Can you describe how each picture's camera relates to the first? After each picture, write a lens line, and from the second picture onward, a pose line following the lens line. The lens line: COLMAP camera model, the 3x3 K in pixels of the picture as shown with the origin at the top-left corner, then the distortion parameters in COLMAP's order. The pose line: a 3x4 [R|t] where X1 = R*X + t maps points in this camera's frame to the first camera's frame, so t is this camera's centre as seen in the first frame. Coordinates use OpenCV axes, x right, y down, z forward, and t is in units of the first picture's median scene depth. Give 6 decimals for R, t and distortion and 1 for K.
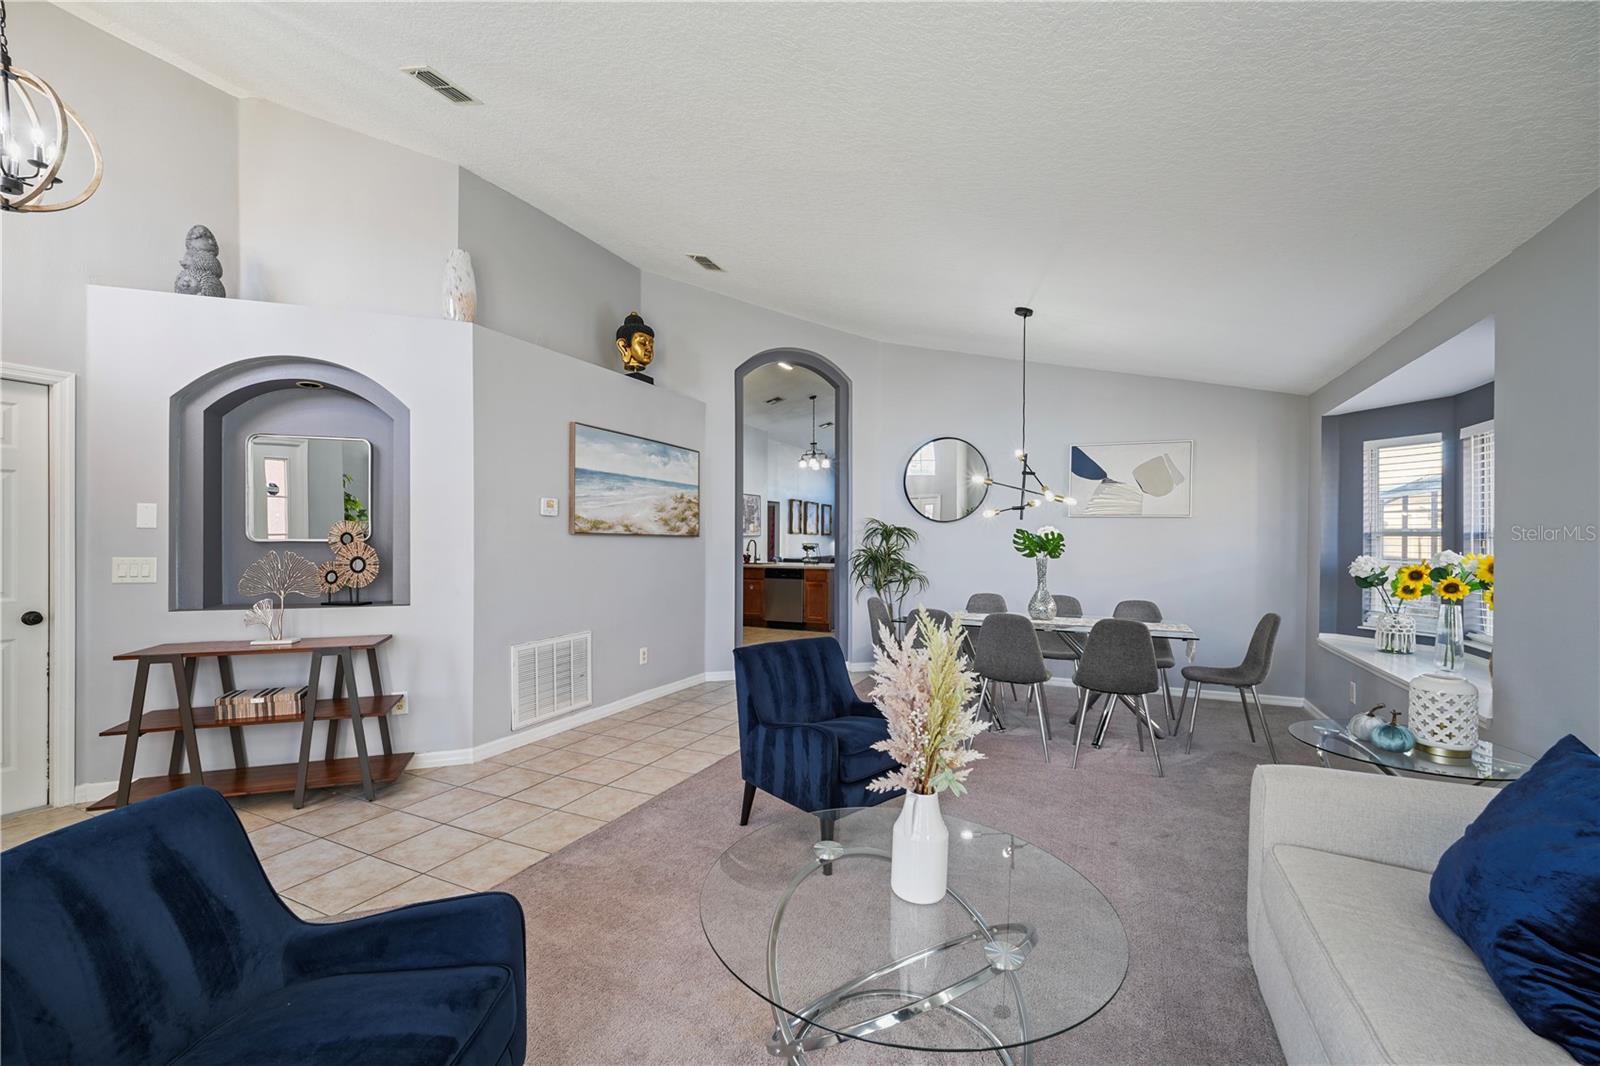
lens RADIAL K [[641.8, 0, 800.0], [0, 641.8, 533.0], [0, 0, 1]] dist [-0.000018, -0.000020]
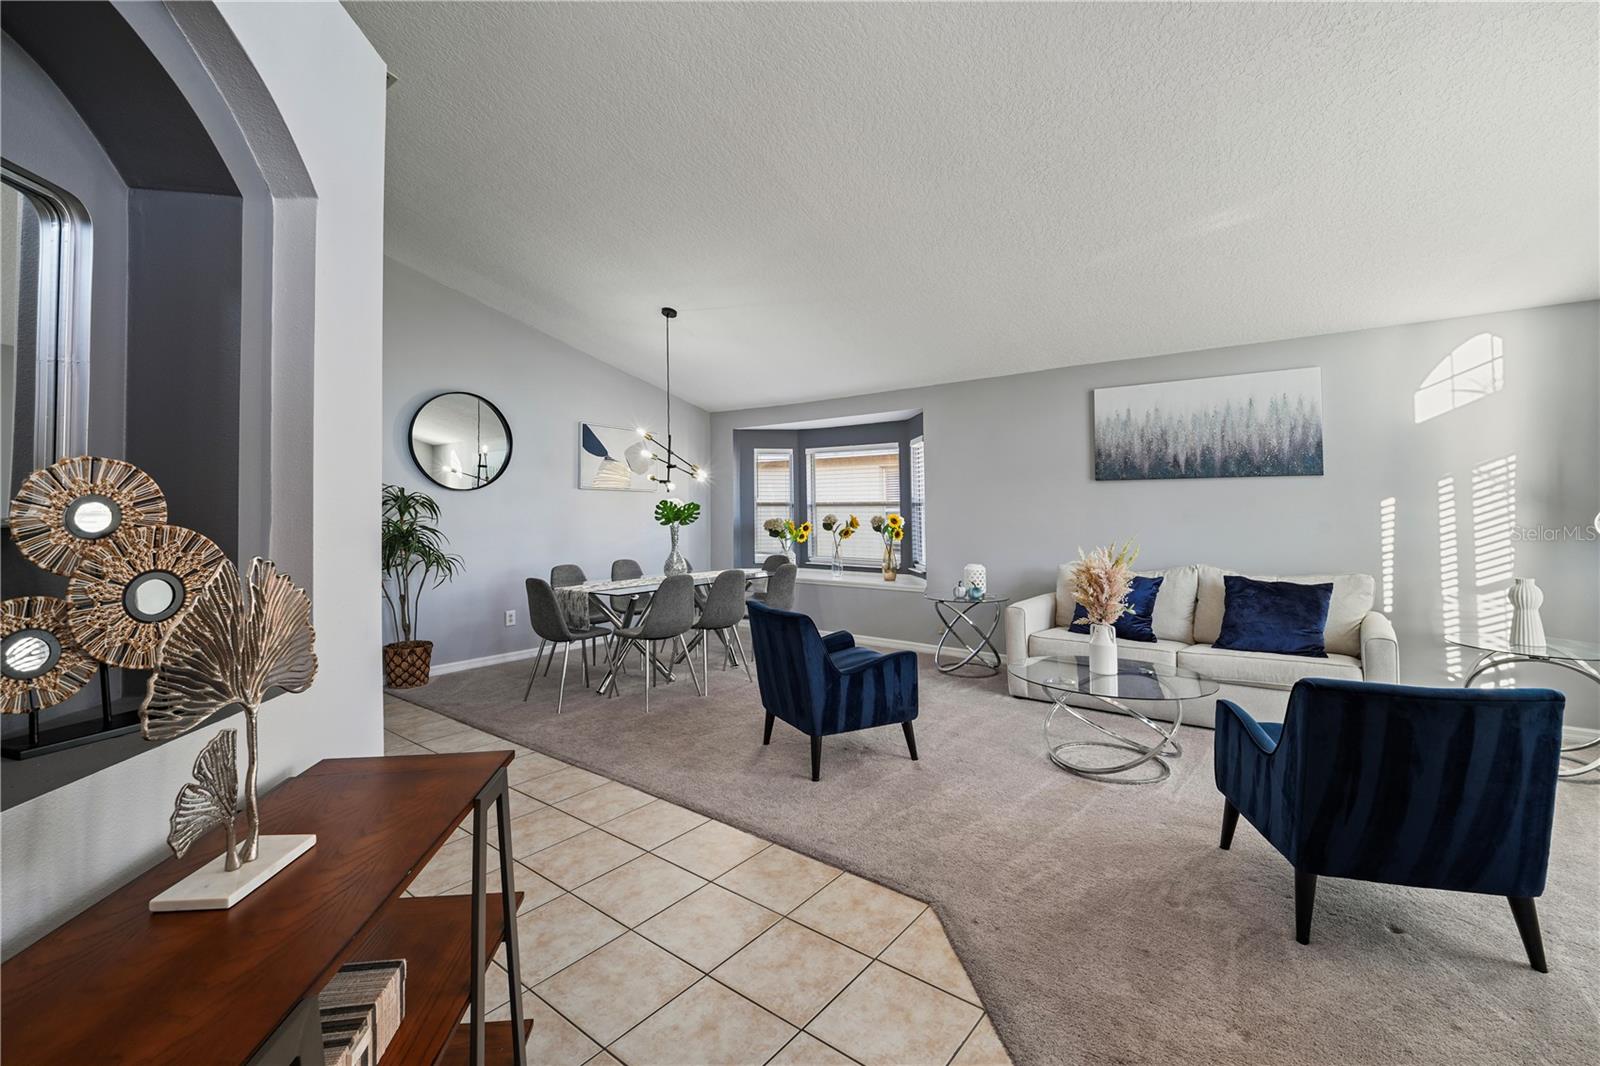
lens RADIAL K [[668.8, 0, 805.2], [0, 668.8, 528.2], [0, 0, 1]] dist [-0.000904, -0.000103]
pose [[0.240278, -0.032232, 0.970169, -0.724389], [0.003962, 0.999473, 0.032225, 0.006029], [-0.970696, -0.003899, 0.240279, 0.483778]]
